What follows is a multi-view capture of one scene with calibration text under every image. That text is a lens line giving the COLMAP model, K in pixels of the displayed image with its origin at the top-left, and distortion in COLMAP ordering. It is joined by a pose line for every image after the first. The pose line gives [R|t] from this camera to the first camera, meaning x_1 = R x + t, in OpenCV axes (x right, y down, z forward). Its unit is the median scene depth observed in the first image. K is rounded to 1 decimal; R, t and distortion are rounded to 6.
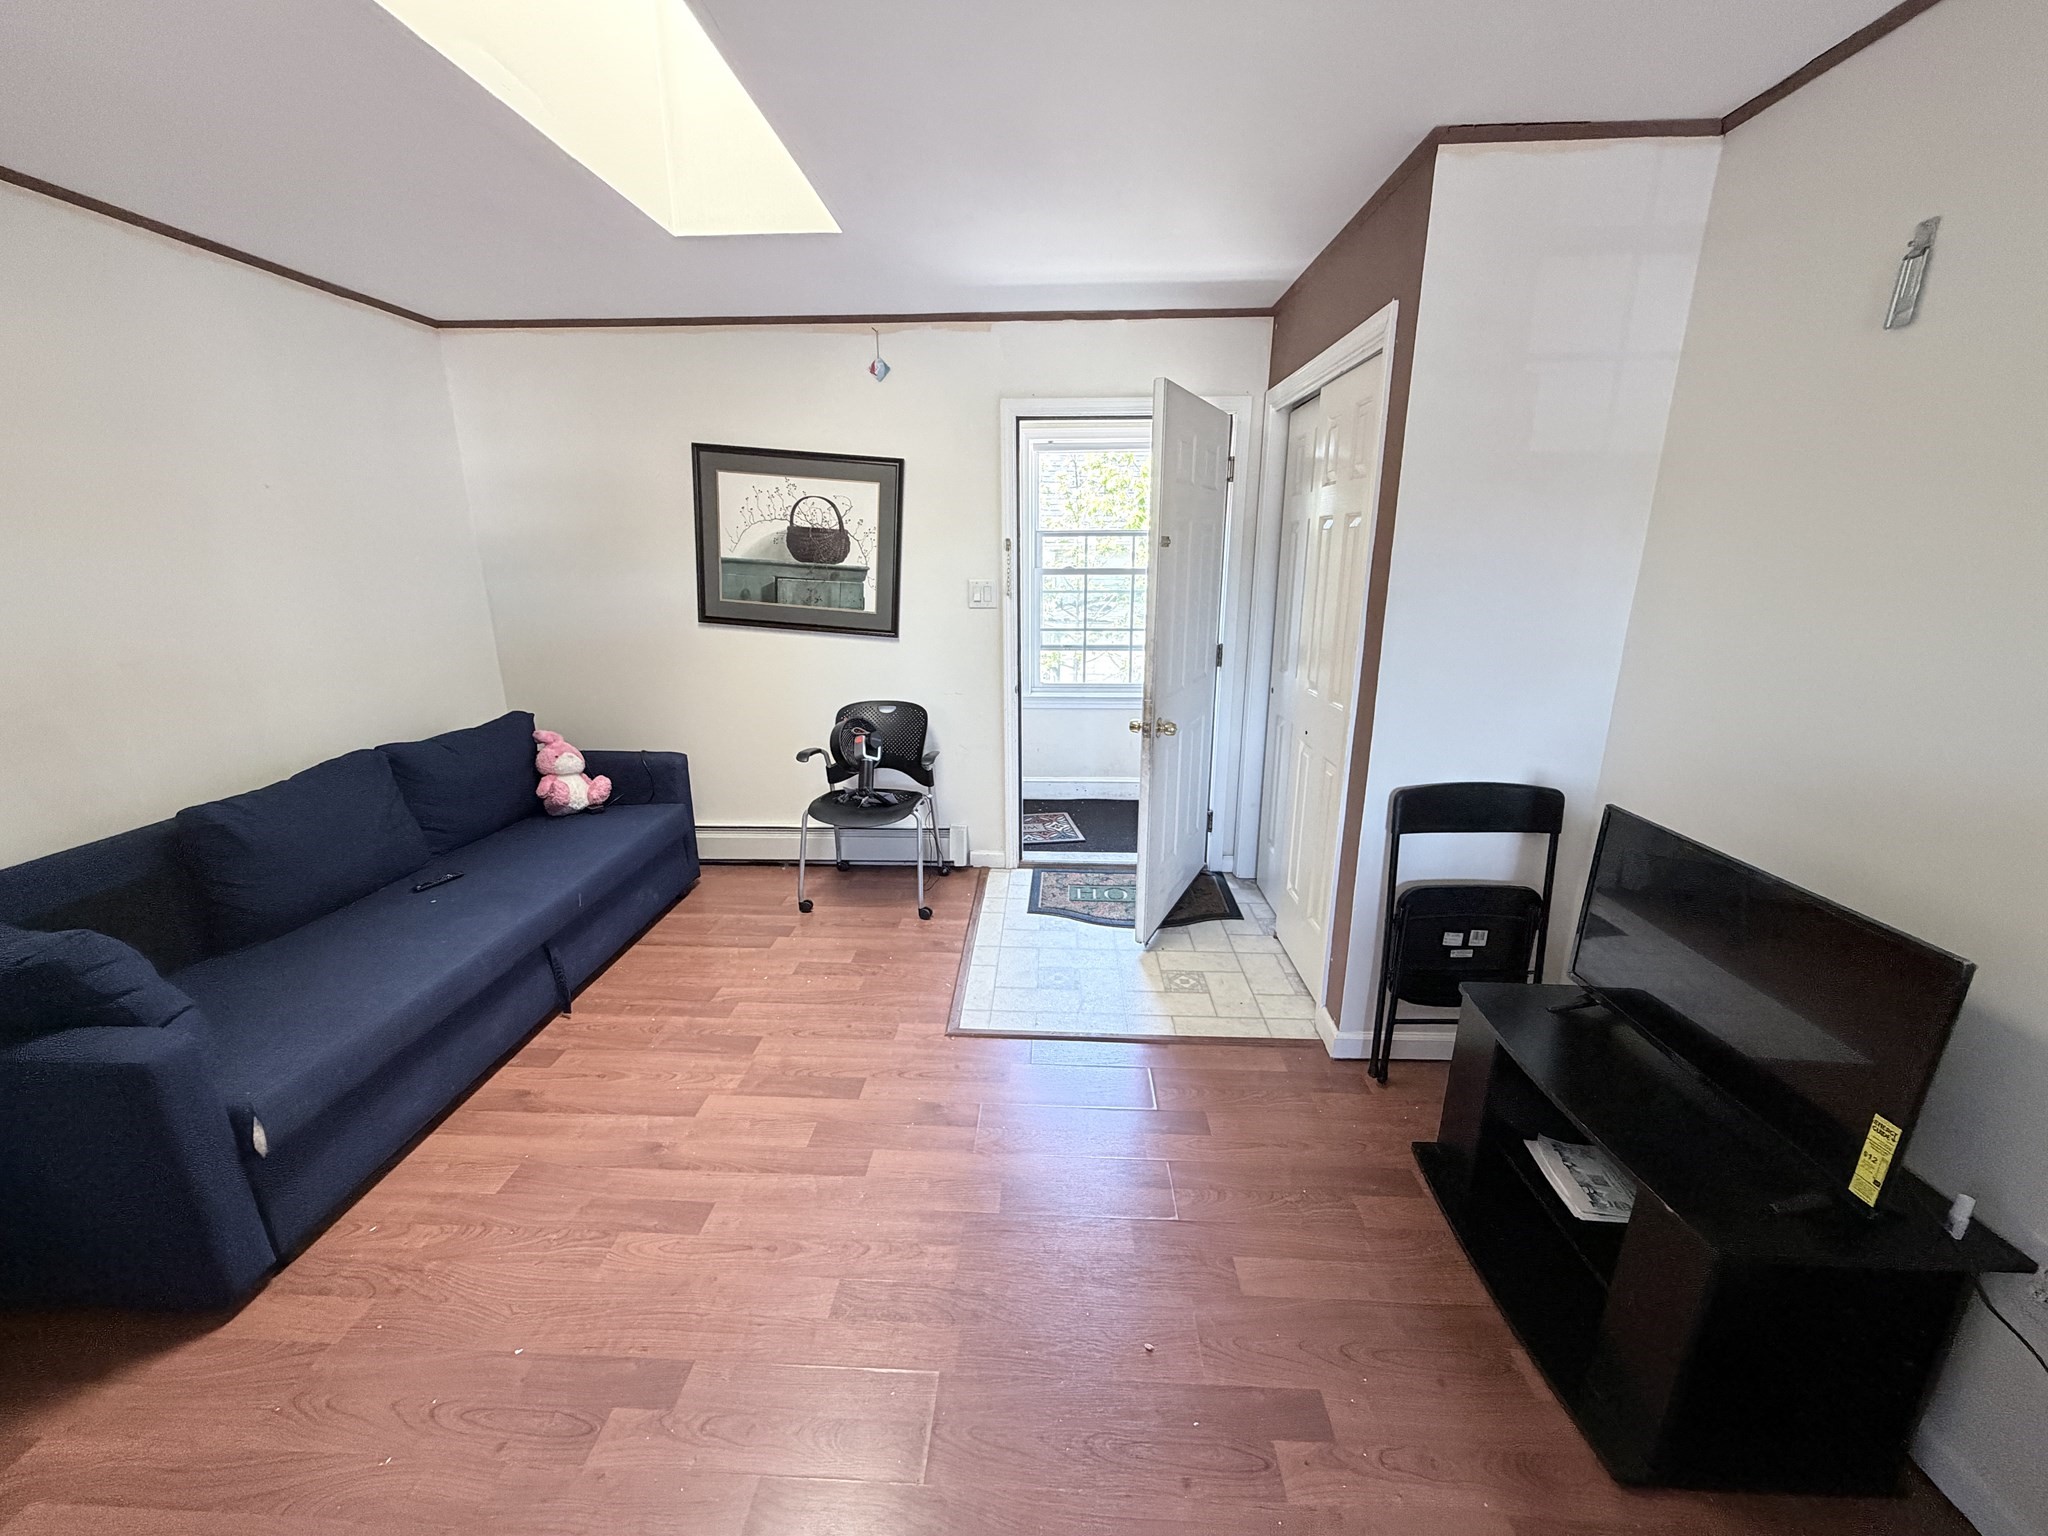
lens RADIAL K [[816.7, 0, 1017.8], [0, 816.7, 770.5], [0, 0, 1]] dist [0.000725, 0.000161]
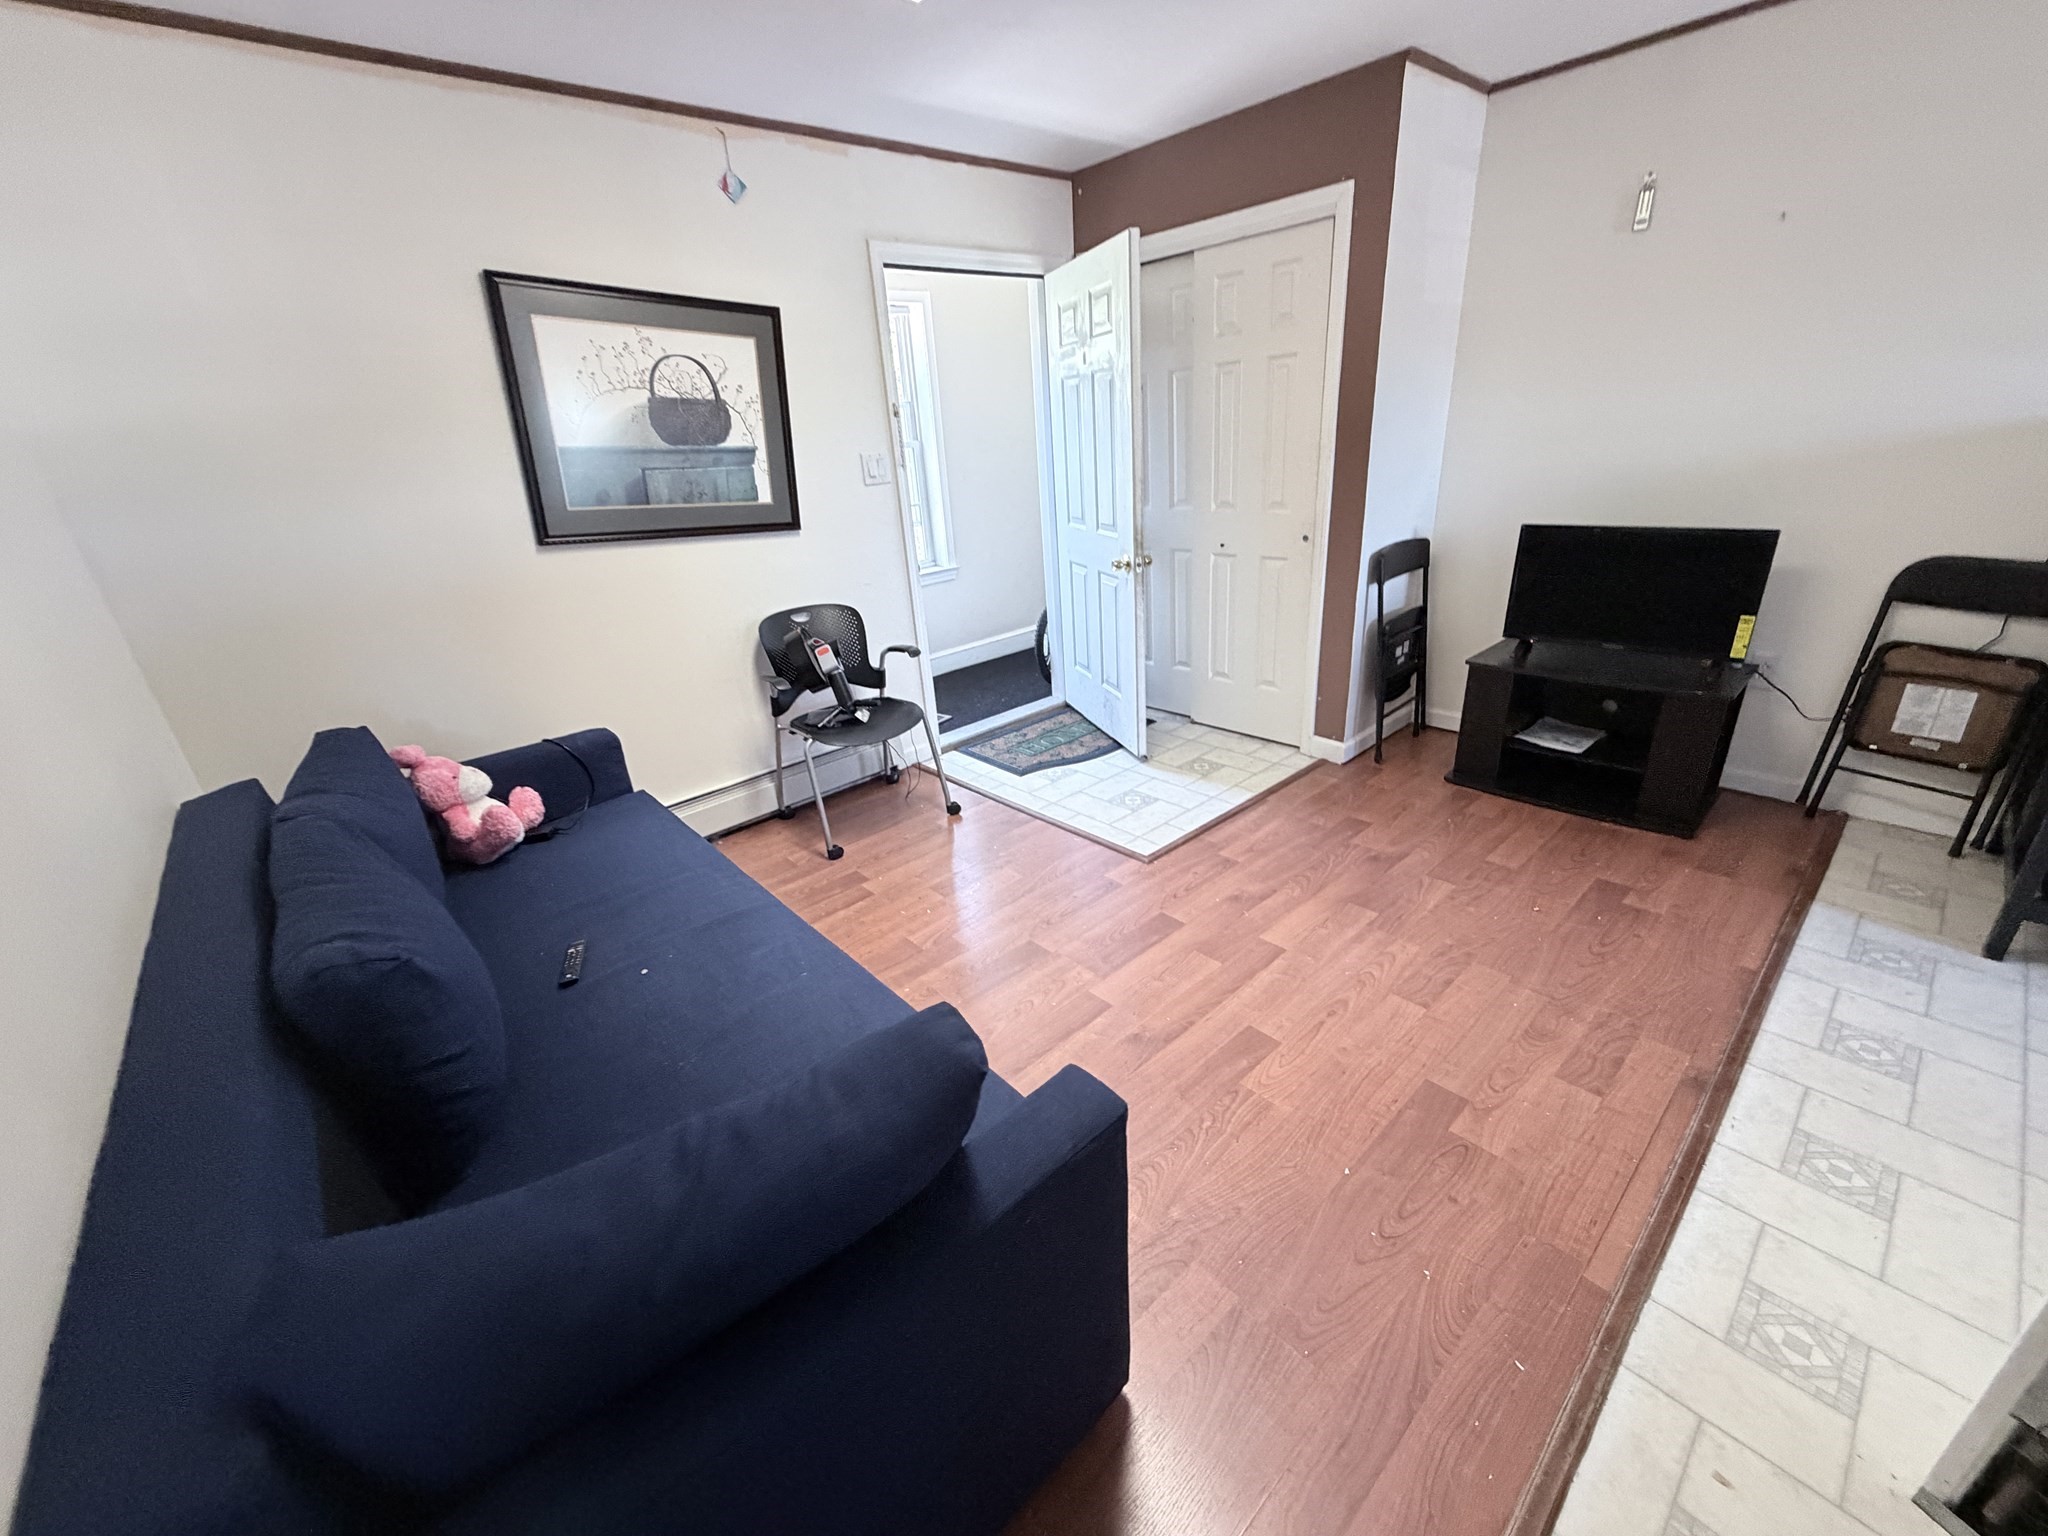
lens RADIAL K [[816.7, 0, 1017.8], [0, 816.7, 770.5], [0, 0, 1]] dist [0.000725, 0.000161]
pose [[0.711081, -0.316939, 0.627626, -0.652280], [0.252294, 0.948211, 0.192988, -0.033944], [-0.656287, 0.021116, 0.754216, 0.227185]]
